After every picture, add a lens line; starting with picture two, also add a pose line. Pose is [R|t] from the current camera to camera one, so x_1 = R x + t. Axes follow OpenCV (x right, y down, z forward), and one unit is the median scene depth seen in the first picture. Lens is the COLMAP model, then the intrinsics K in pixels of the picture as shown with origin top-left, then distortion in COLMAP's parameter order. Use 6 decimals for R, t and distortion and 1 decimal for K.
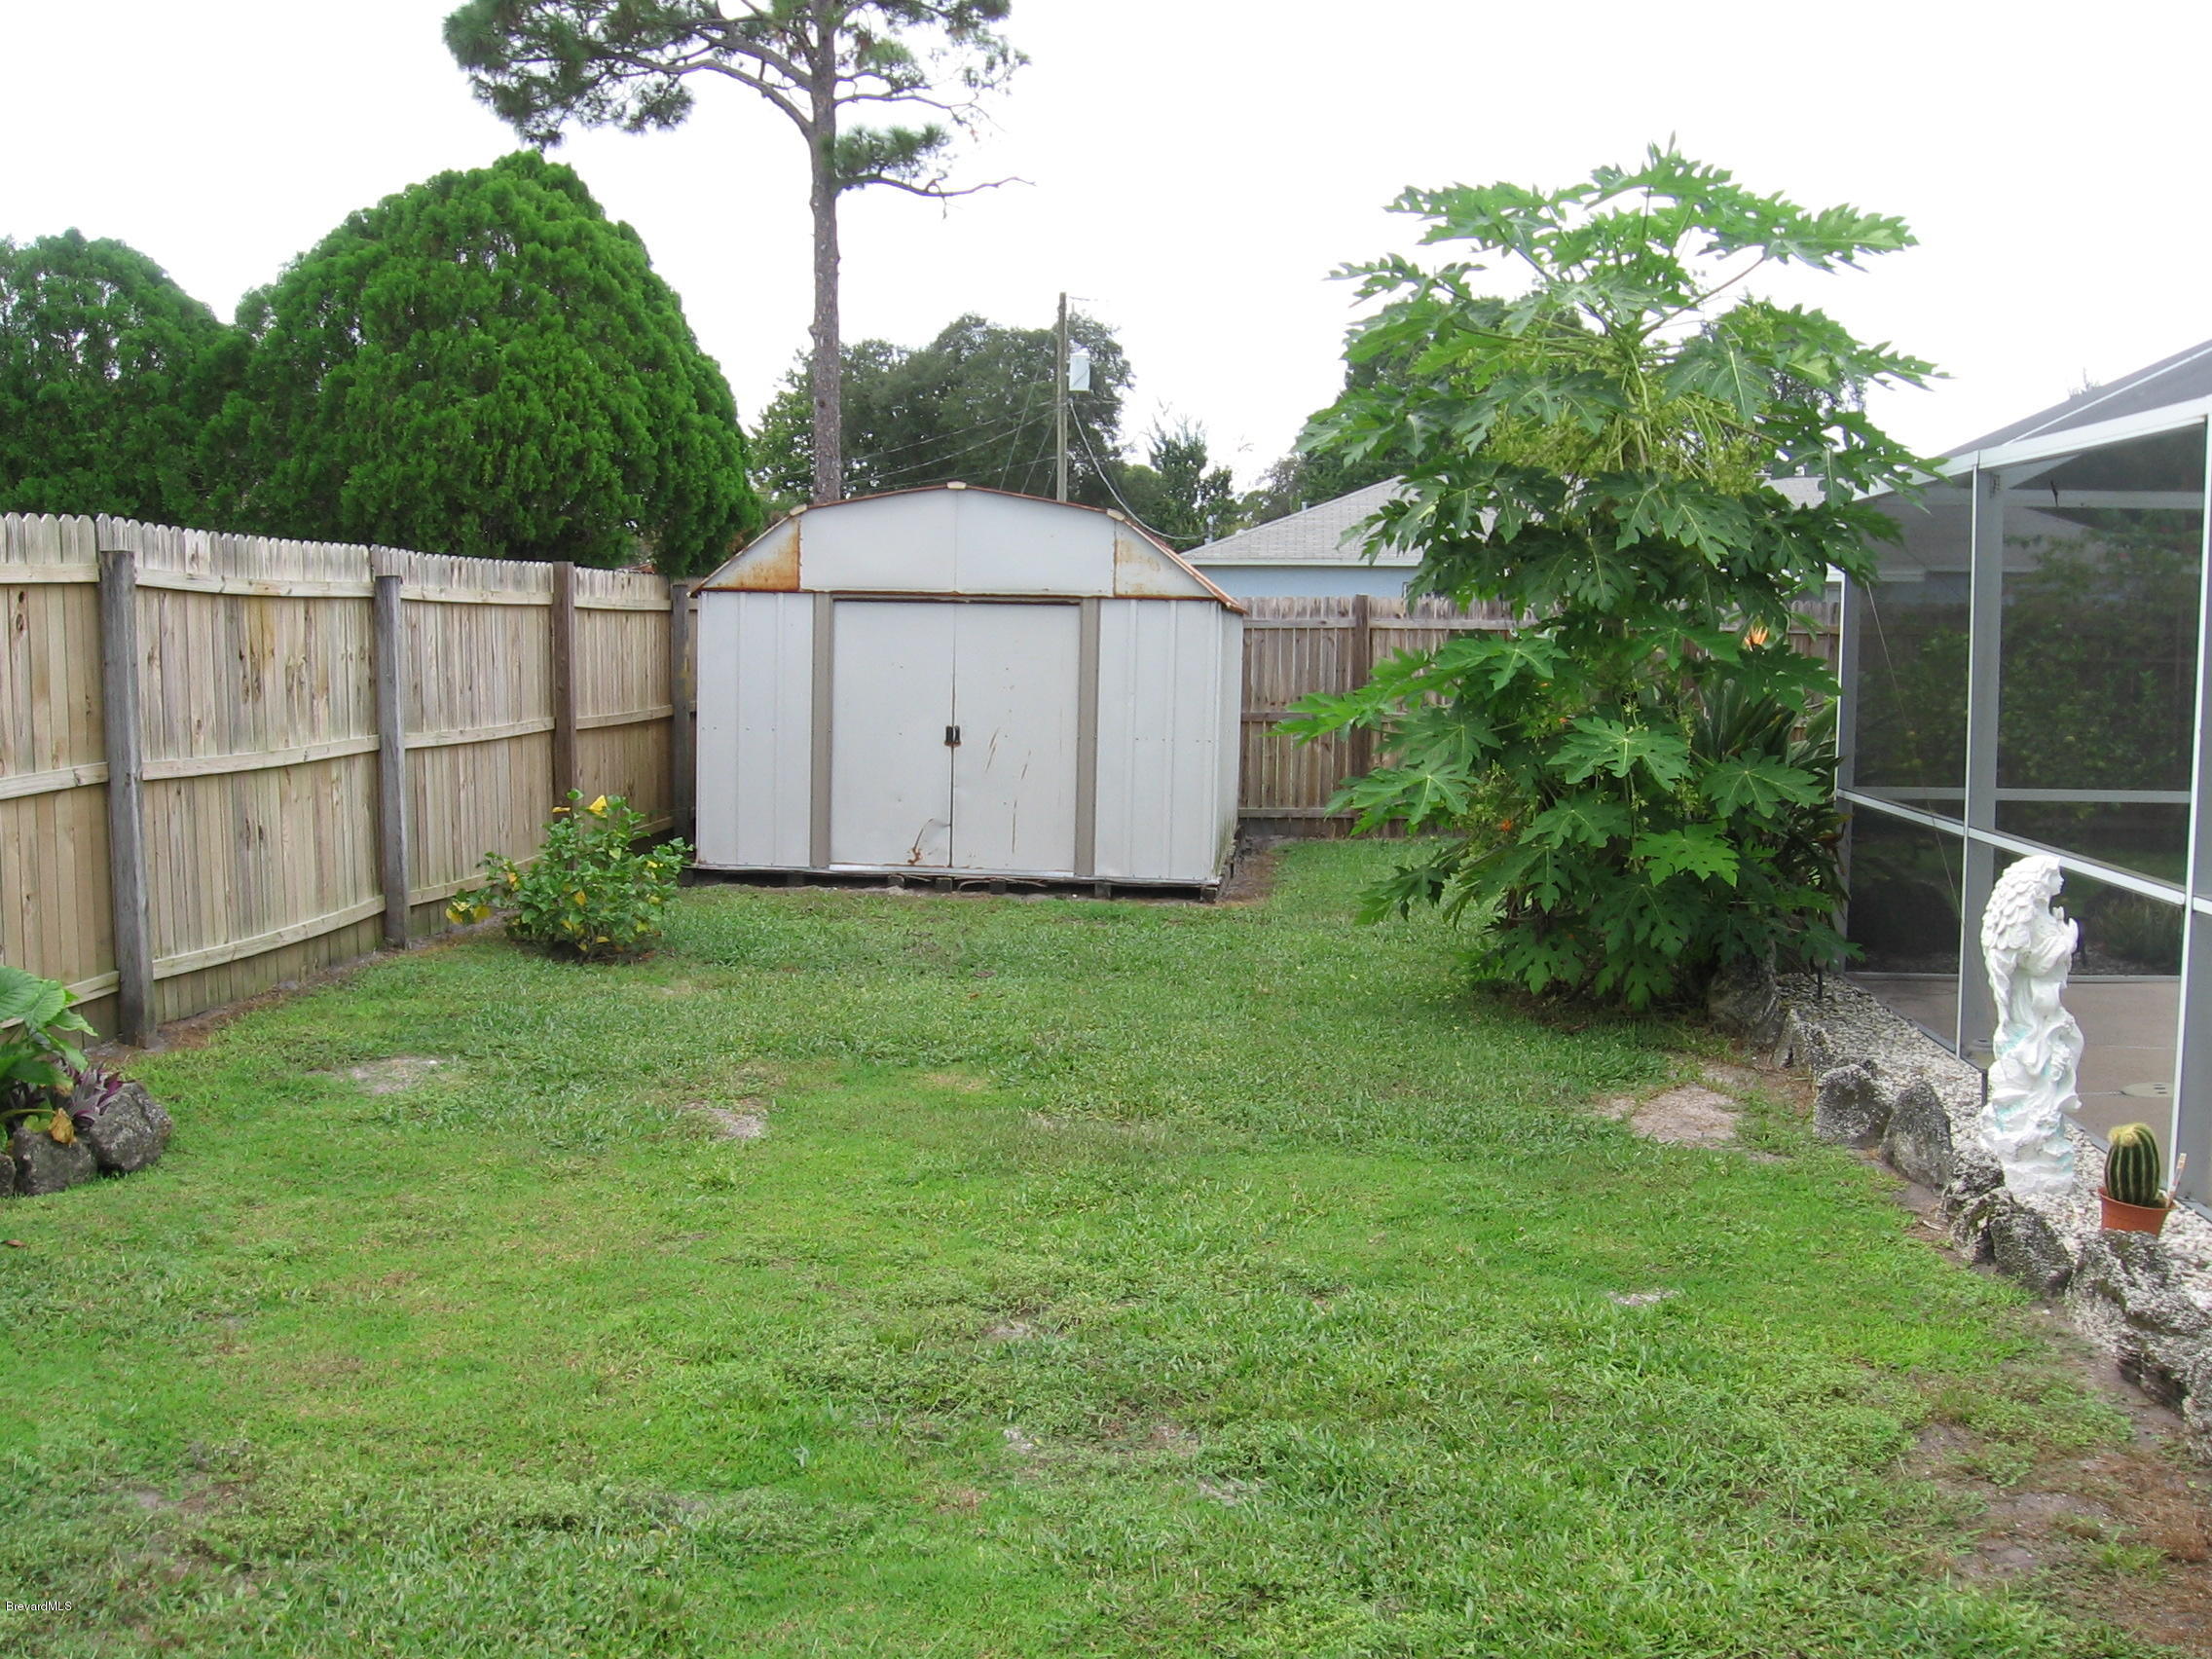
lens RADIAL K [[2284.2, 0, 1103.7], [0, 2284.2, 836.4], [0, 0, 1]] dist [-0.109591, 0.000000]
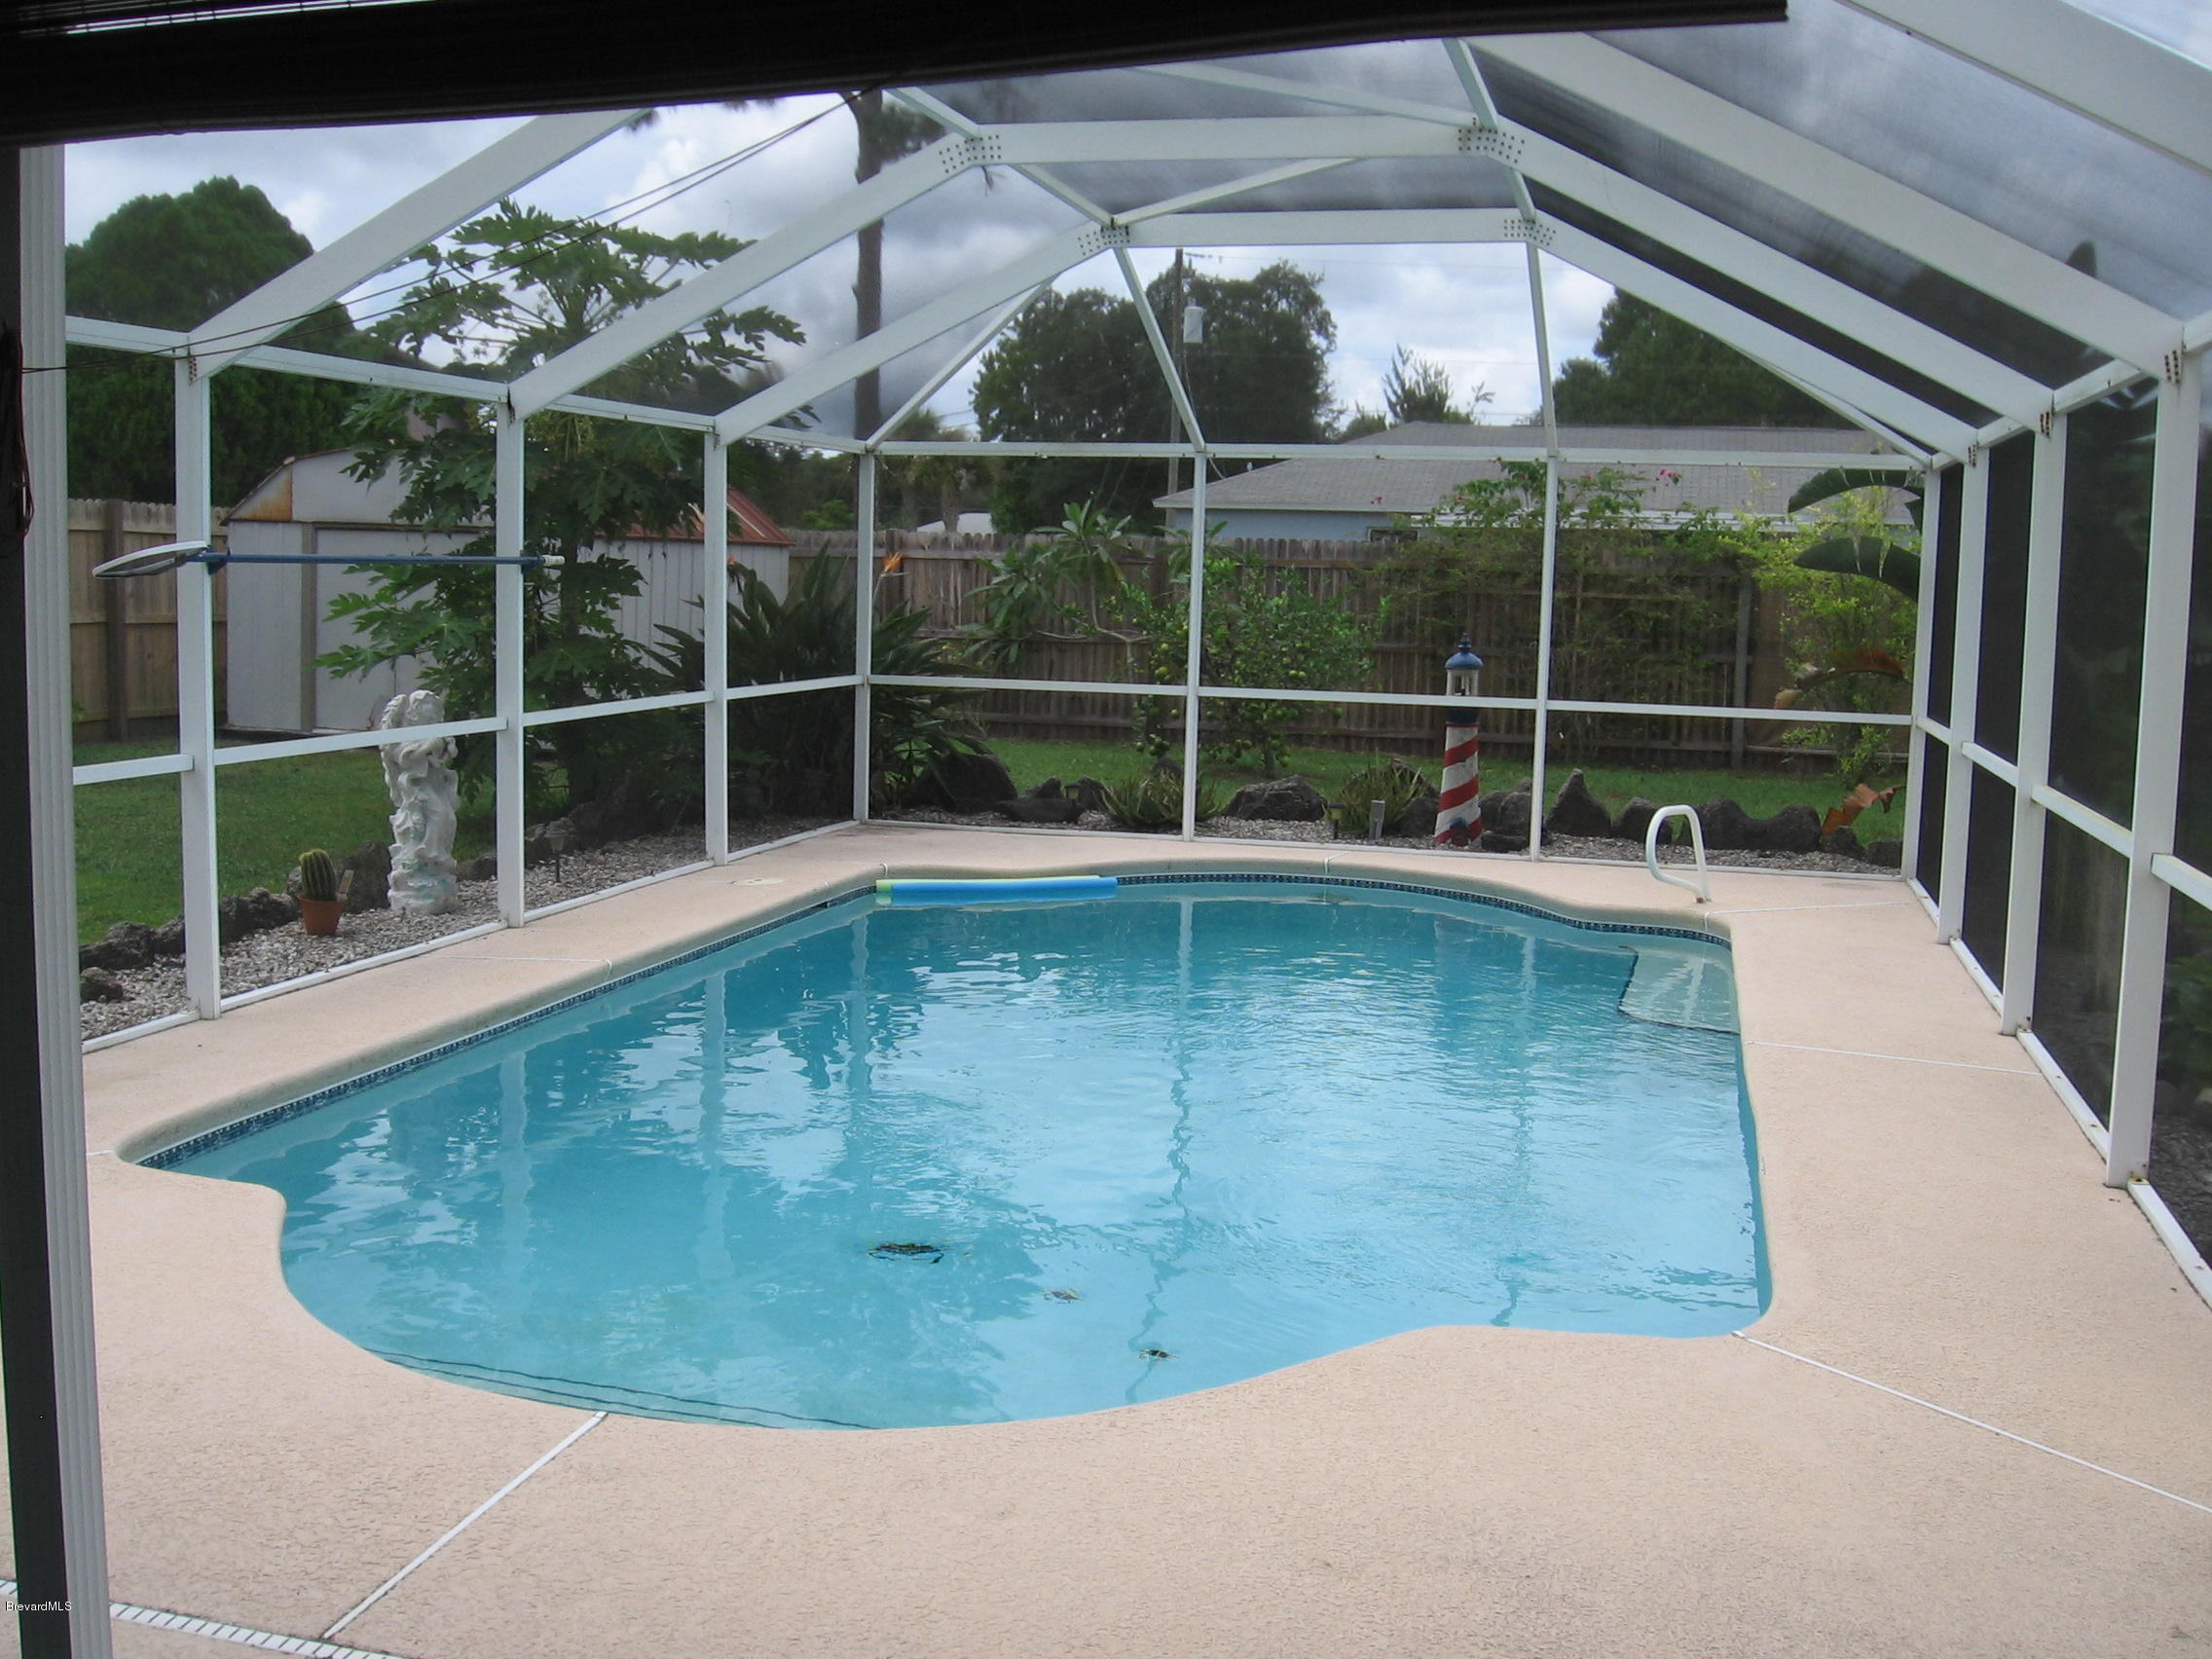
lens RADIAL K [[2284.2, 0, 1107.4], [0, 2284.2, 828.2], [0, 0, 1]] dist [-0.109591, 0.000000]
pose [[0.985737, 0.037270, -0.164114, 0.545469], [-0.033803, 0.999143, 0.023868, 0.023388], [0.164863, -0.017980, 0.986152, -0.215507]]
